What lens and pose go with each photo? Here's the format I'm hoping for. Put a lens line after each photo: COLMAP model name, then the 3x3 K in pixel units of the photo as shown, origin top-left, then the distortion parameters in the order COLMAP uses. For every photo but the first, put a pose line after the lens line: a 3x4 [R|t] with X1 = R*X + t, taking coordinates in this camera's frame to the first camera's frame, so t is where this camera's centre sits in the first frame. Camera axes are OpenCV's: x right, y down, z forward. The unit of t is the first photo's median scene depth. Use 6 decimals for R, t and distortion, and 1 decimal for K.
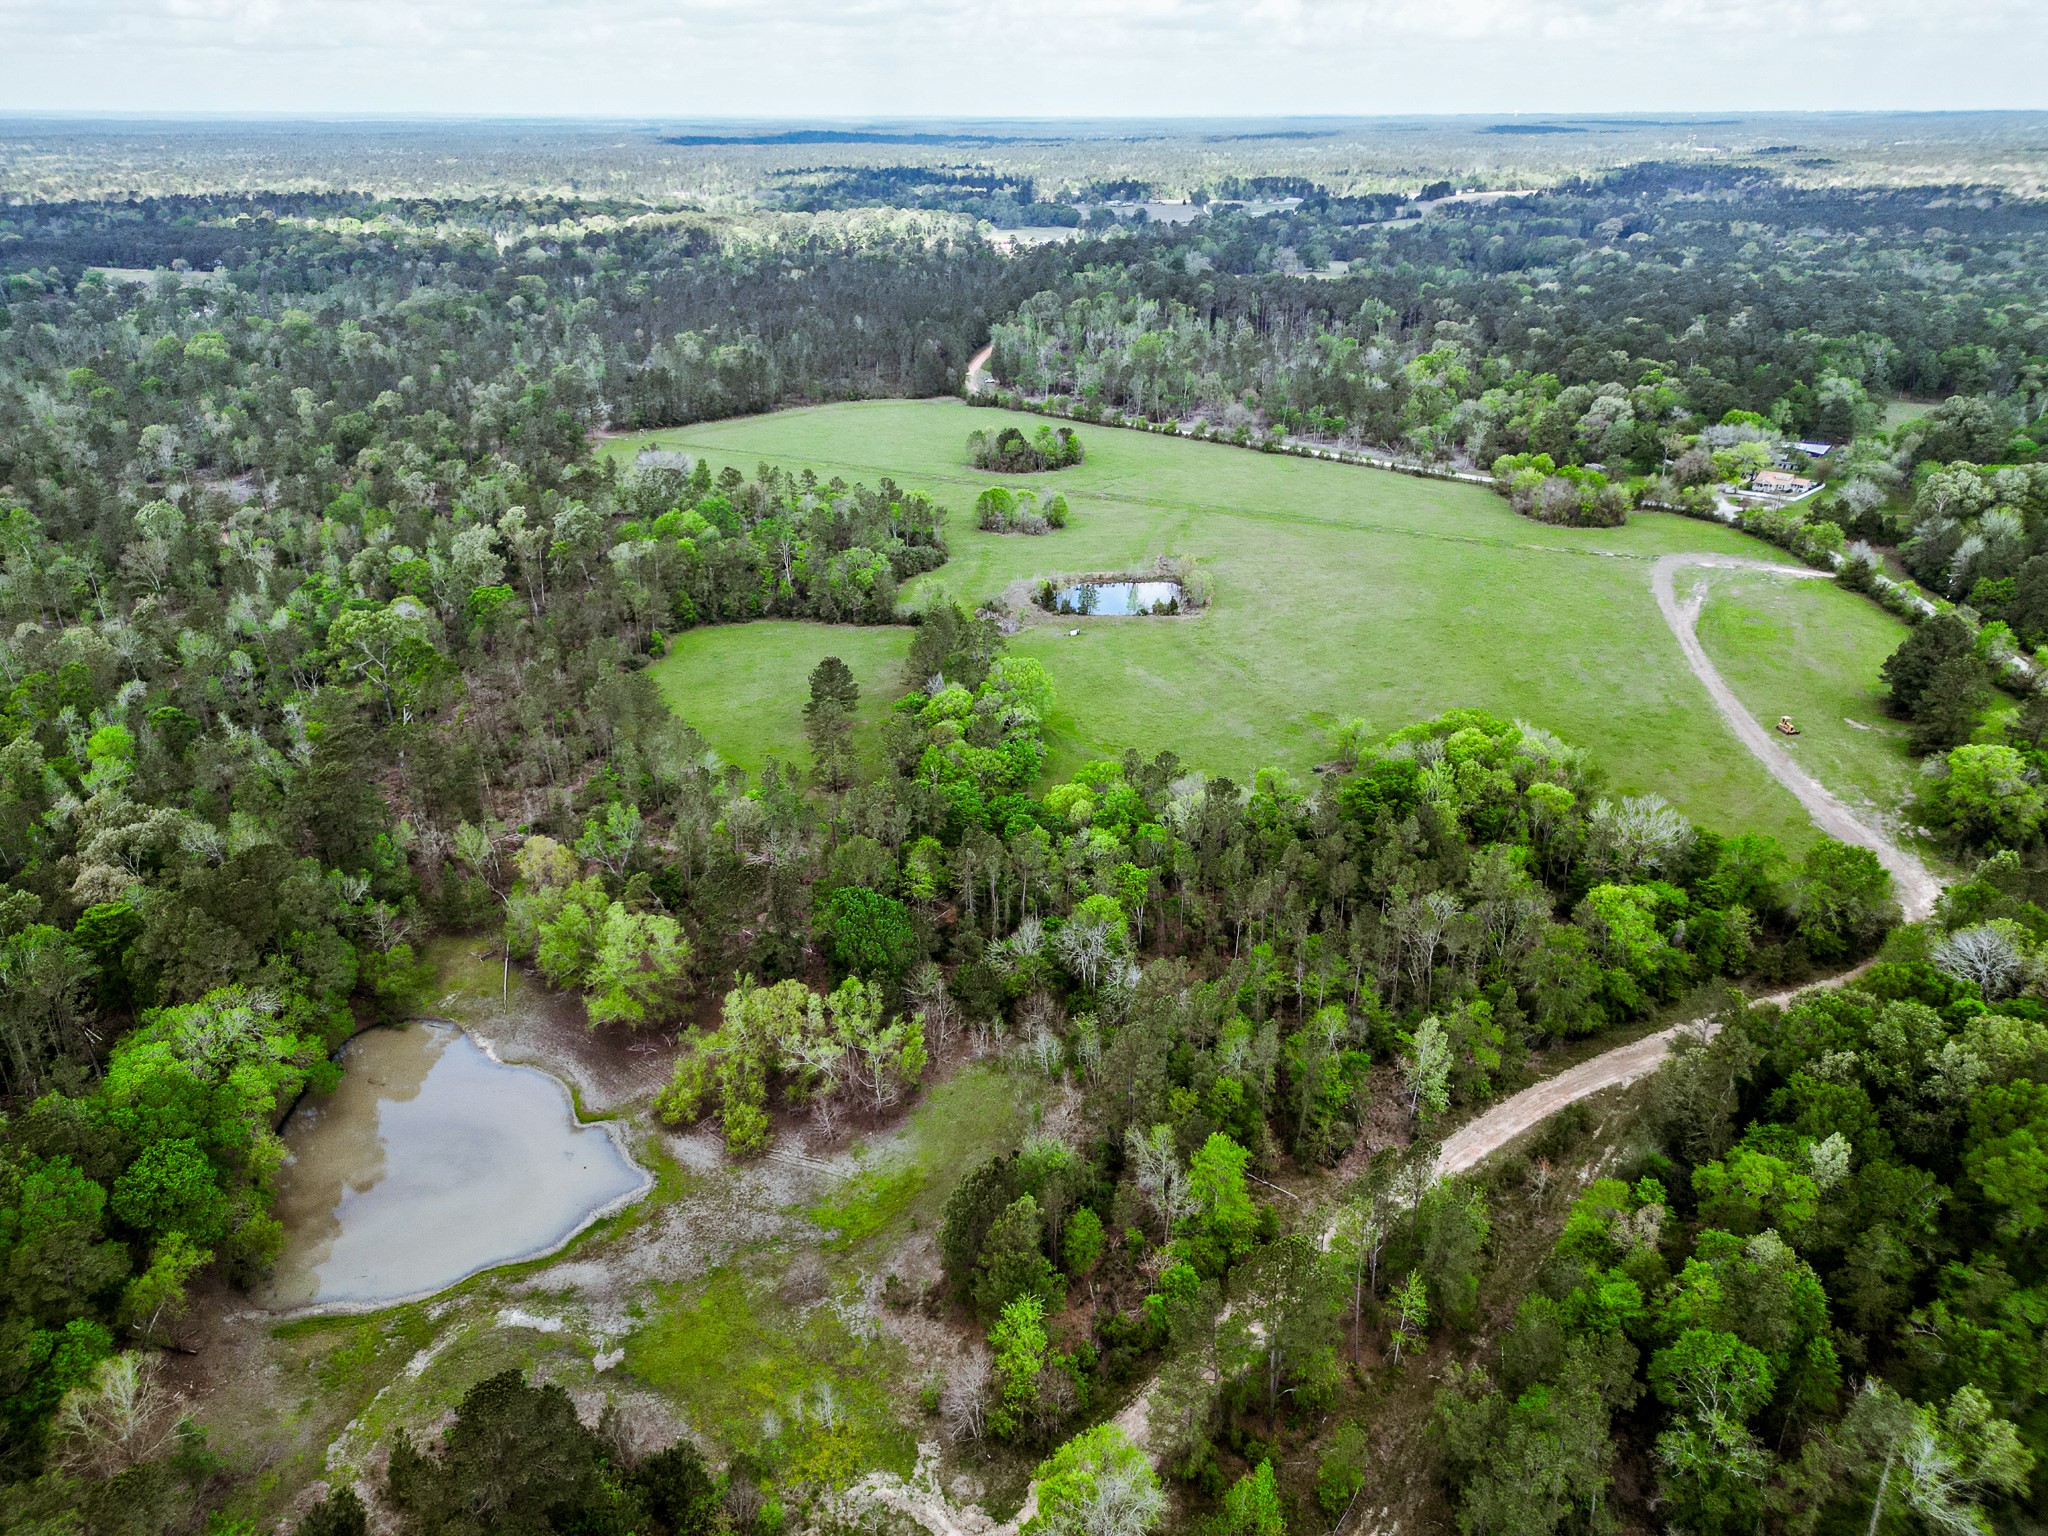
lens RADIAL K [[1434.7, 0, 1025.3], [0, 1434.7, 780.4], [0, 0, 1]] dist [0.066855, -0.050827]
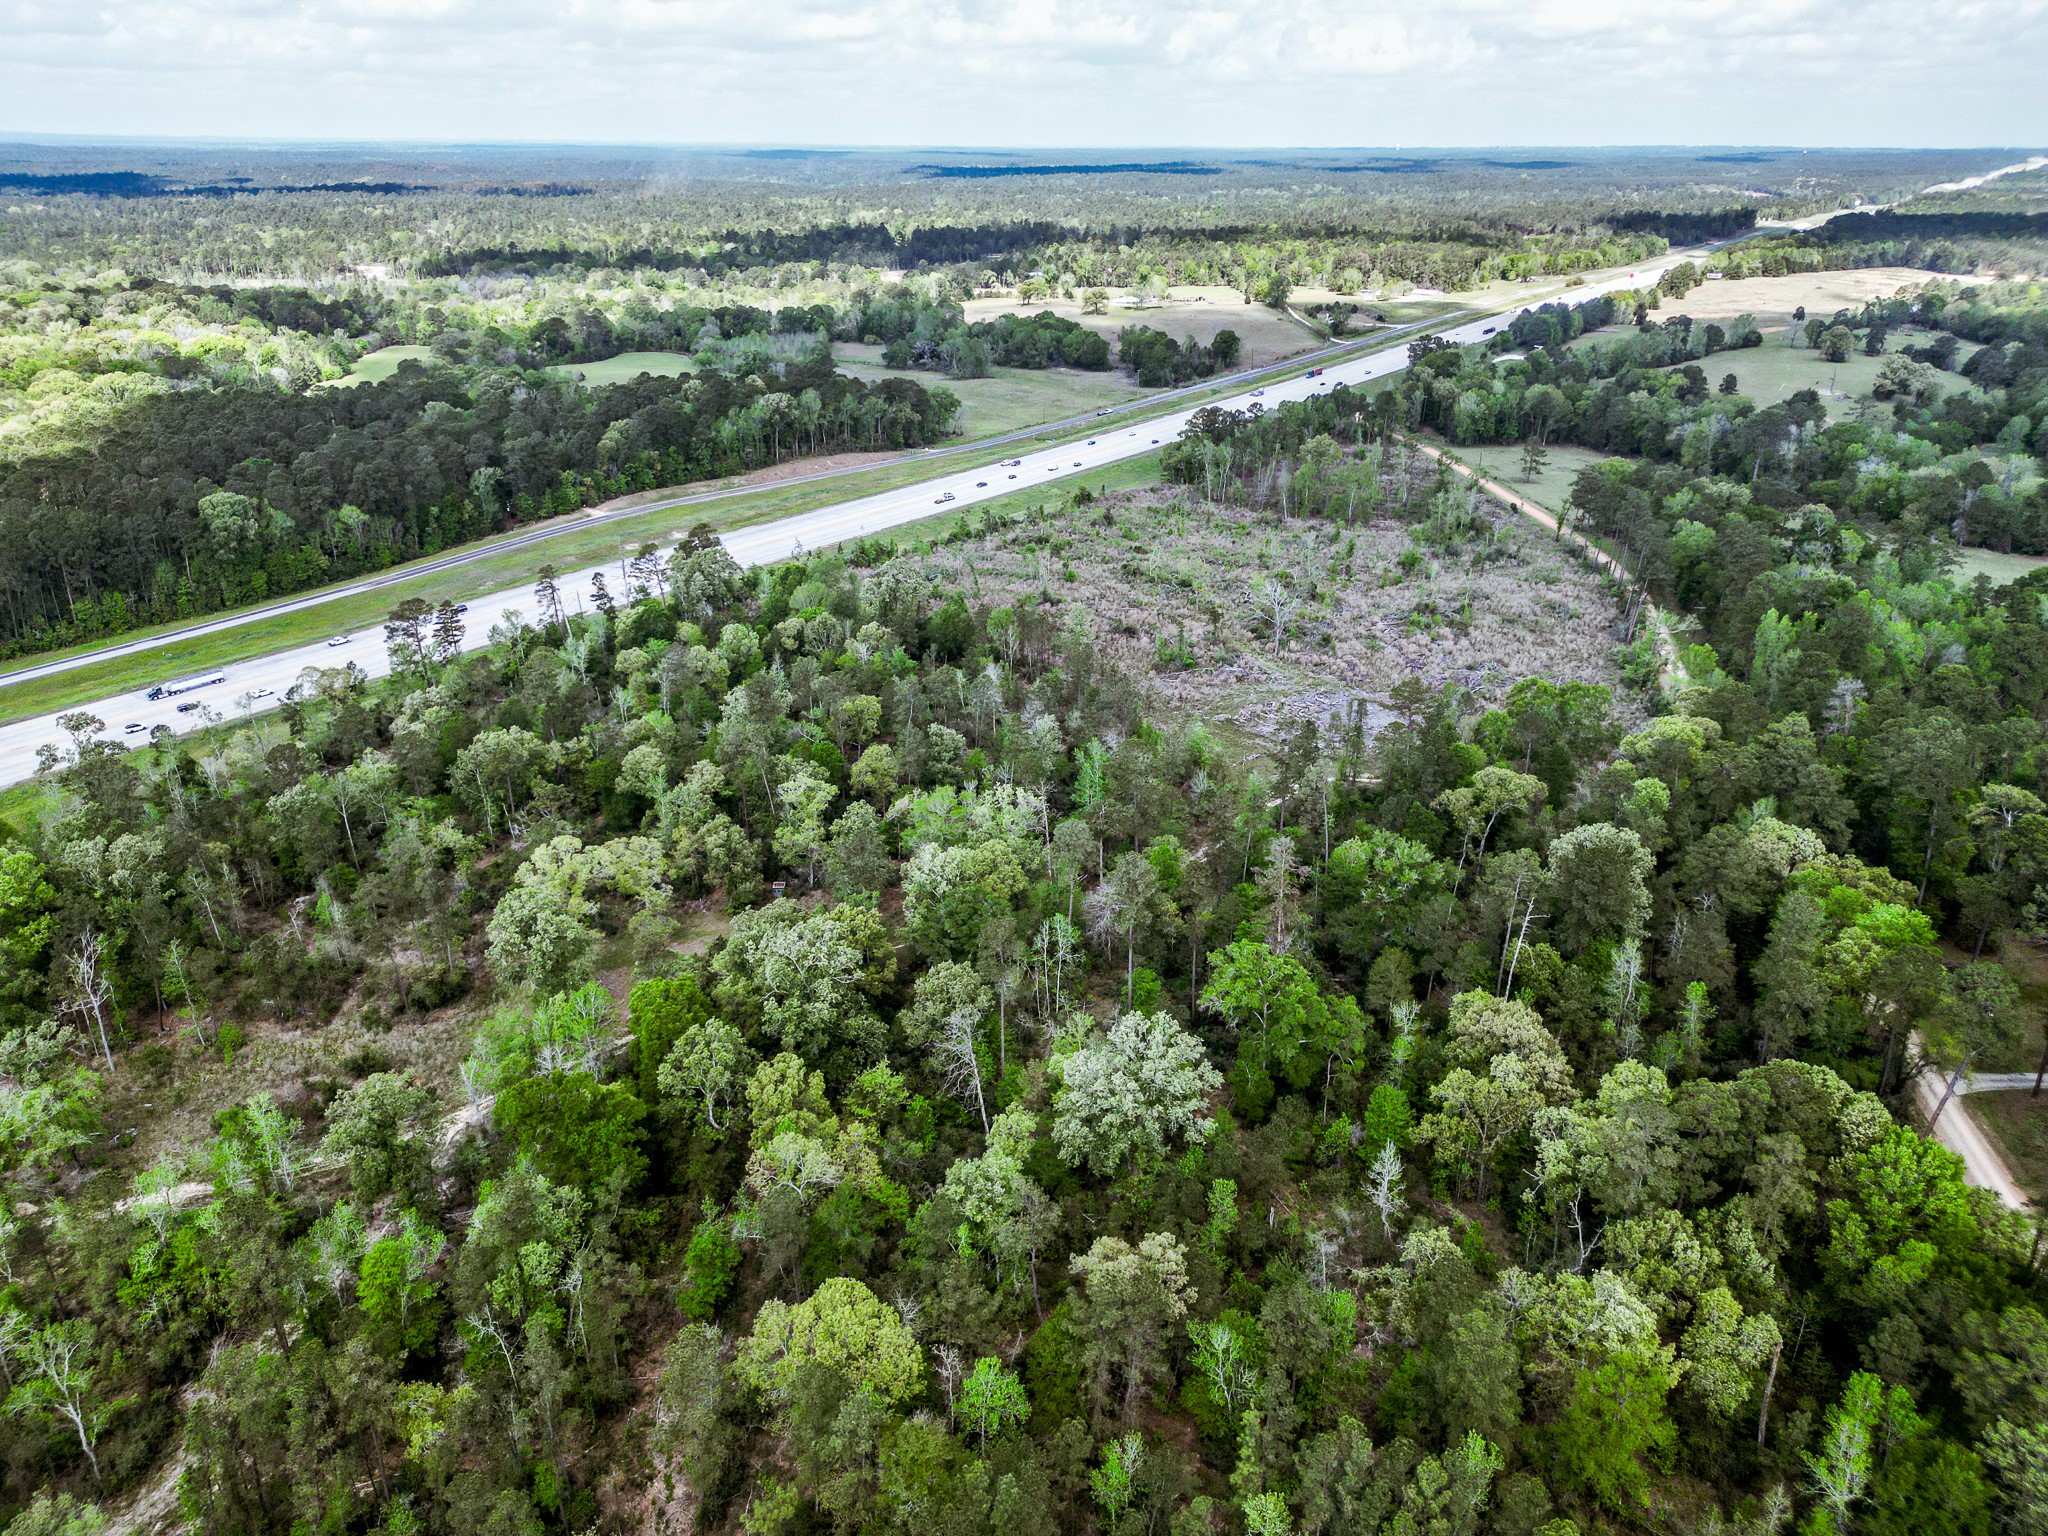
lens RADIAL K [[1443.9, 0, 1029.1], [0, 1443.9, 756.9], [0, 0, 1]] dist [0.078211, -0.080395]
pose [[0.994780, -0.034060, 0.096191, -0.120435], [0.037174, 0.998835, -0.030768, -0.657229], [-0.095031, 0.034183, 0.994887, 1.425930]]
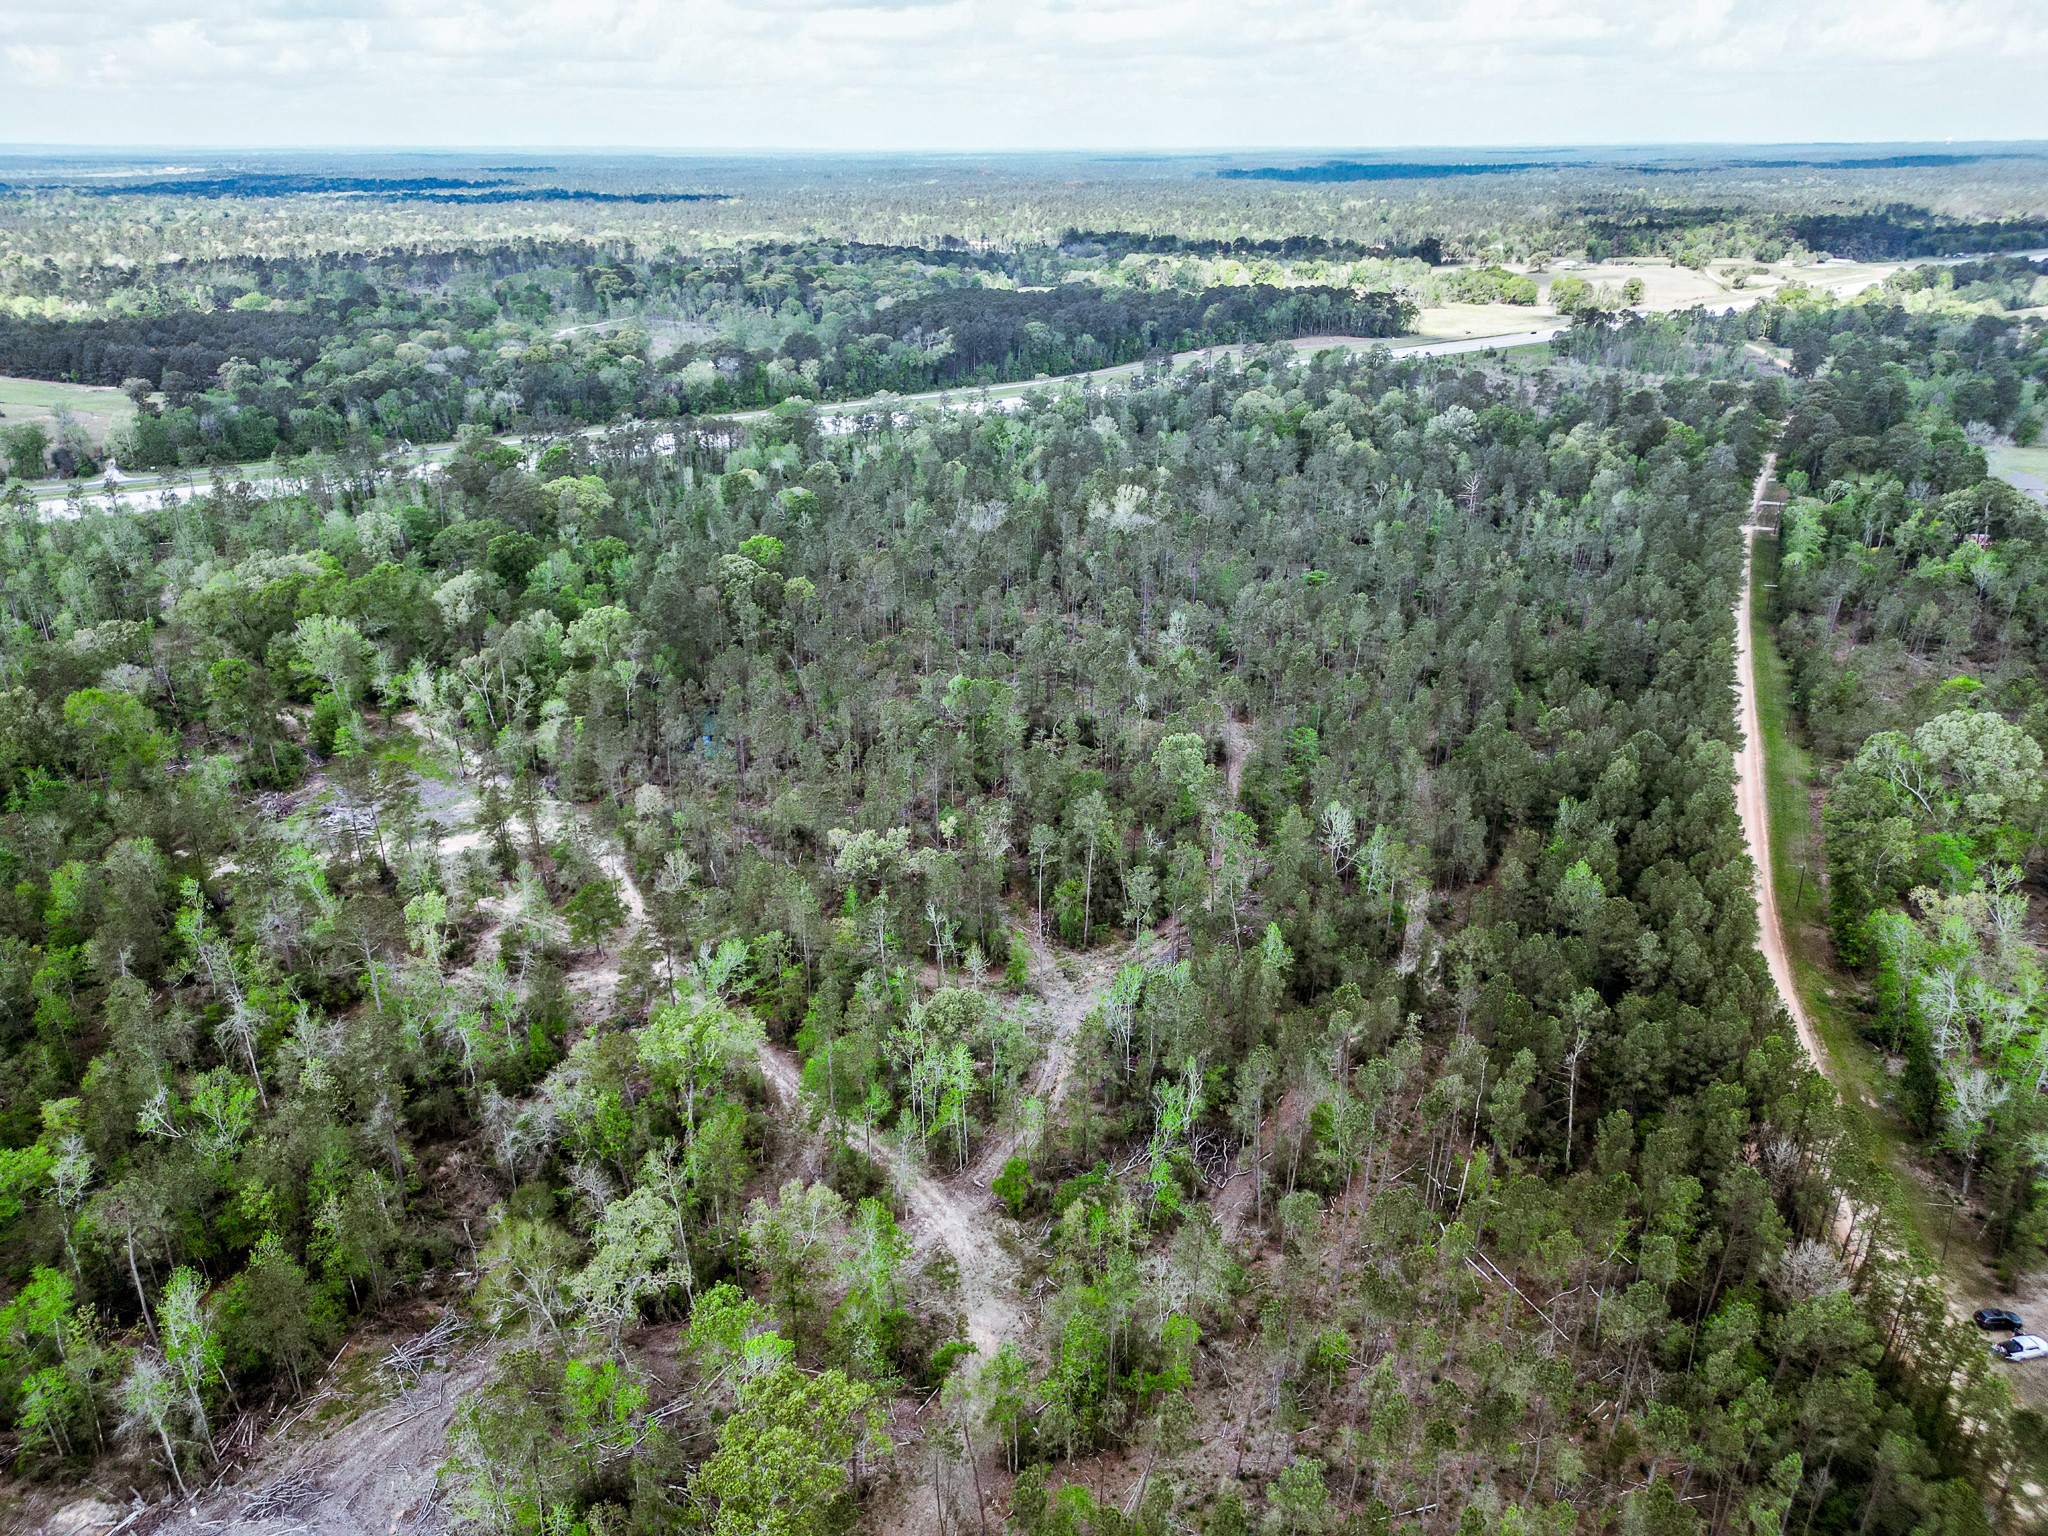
lens RADIAL K [[1434.7, 0, 1025.3], [0, 1434.7, 780.4], [0, 0, 1]] dist [0.066855, -0.050827]
pose [[0.979296, 0.080963, -0.185538, -0.147474], [-0.084279, 0.996392, -0.010044, -0.377223], [0.184055, 0.025473, 0.982586, 0.828818]]
